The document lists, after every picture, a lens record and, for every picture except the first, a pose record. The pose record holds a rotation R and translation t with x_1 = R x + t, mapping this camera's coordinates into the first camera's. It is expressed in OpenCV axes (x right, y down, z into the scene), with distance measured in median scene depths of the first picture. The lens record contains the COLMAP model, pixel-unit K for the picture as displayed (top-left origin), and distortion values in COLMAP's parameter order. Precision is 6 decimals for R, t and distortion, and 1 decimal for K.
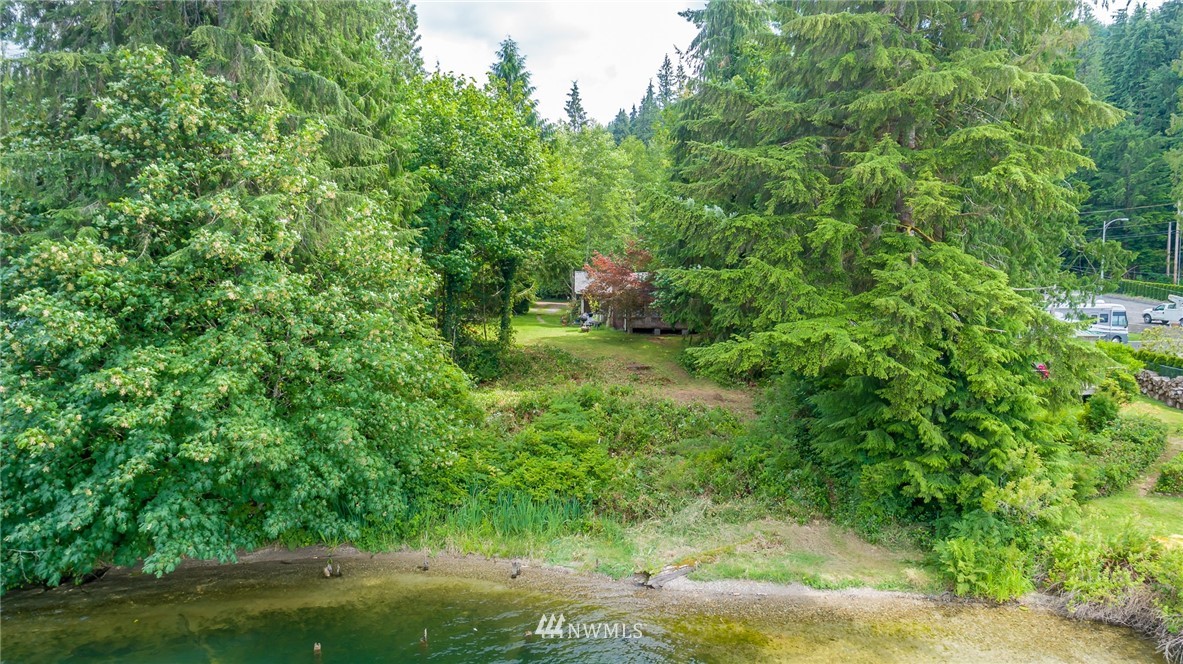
lens RADIAL K [[803.8, 0, 591.5], [0, 803.8, 332.0], [0, 0, 1]] dist [-0.046494, 0.070665]
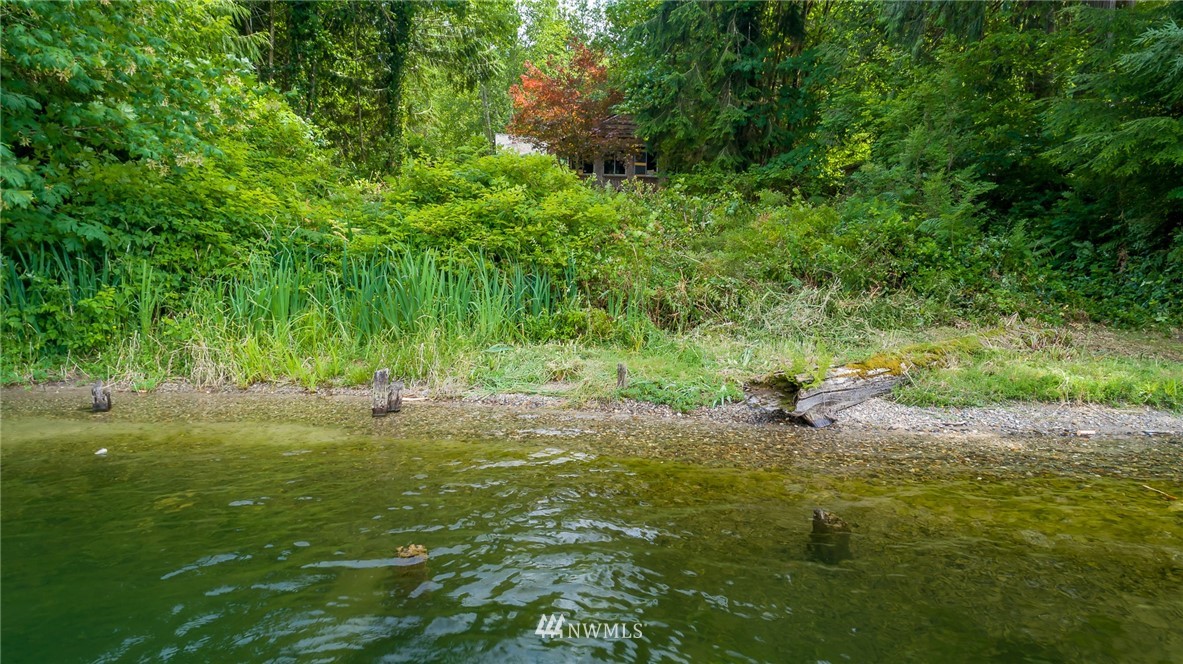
lens RADIAL K [[782.2, 0, 591.1], [0, 782.2, 338.9], [0, 0, 1]] dist [0.103671, -0.001749]
pose [[0.993616, -0.004772, 0.112715, -0.044120], [0.001668, 0.999617, 0.027617, 0.256139], [-0.112803, -0.027253, 0.993244, 0.643142]]
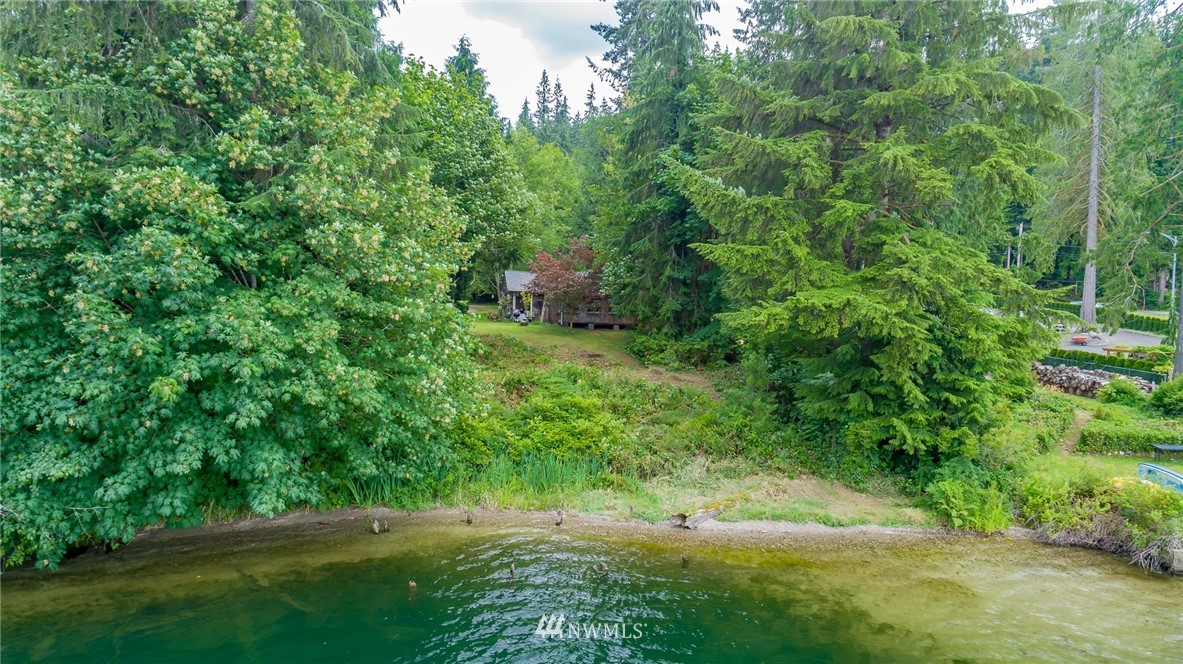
lens RADIAL K [[782.2, 0, 591.1], [0, 782.2, 338.9], [0, 0, 1]] dist [0.103671, -0.001749]
pose [[0.984082, 0.012060, 0.177304, -0.235658], [-0.010105, 0.999878, -0.011922, 0.066435], [-0.177426, 0.009940, 0.984084, -0.048348]]
